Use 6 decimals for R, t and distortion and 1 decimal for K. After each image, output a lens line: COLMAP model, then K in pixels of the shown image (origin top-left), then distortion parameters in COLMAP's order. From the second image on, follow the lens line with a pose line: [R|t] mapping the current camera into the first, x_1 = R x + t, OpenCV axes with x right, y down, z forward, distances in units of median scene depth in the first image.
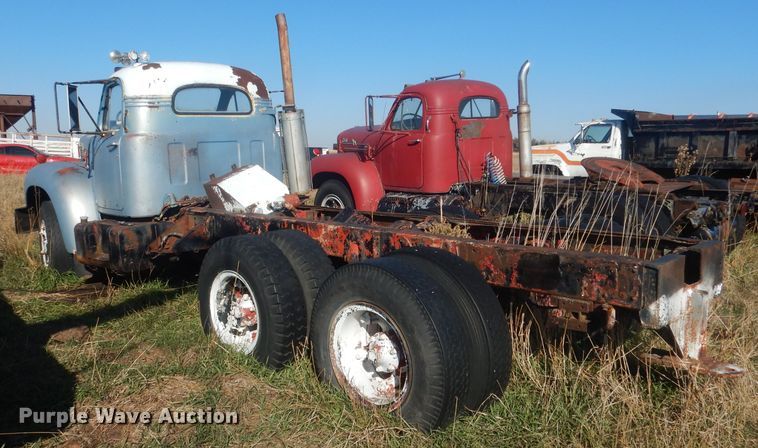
lens RADIAL K [[666.7, 0, 379.0], [0, 666.7, 224.0], [0, 0, 1]] dist [-0.035480, -0.002821]
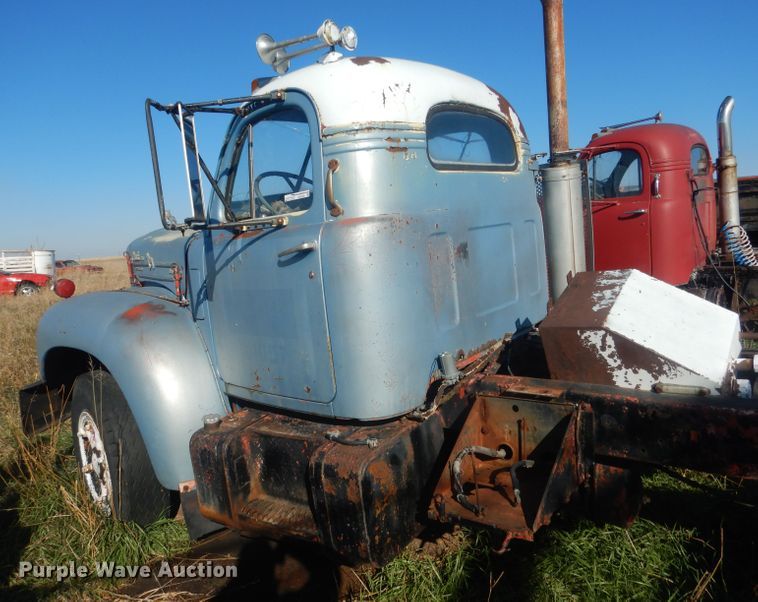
lens RADIAL K [[594.4, 0, 377.5], [0, 594.4, 289.5], [0, 0, 1]] dist [-0.038001, -0.002683]
pose [[0.989553, -0.085592, 0.116013, -0.378567], [0.088669, 0.995827, -0.021618, -0.077984], [-0.113678, 0.031679, 0.993012, 0.599526]]
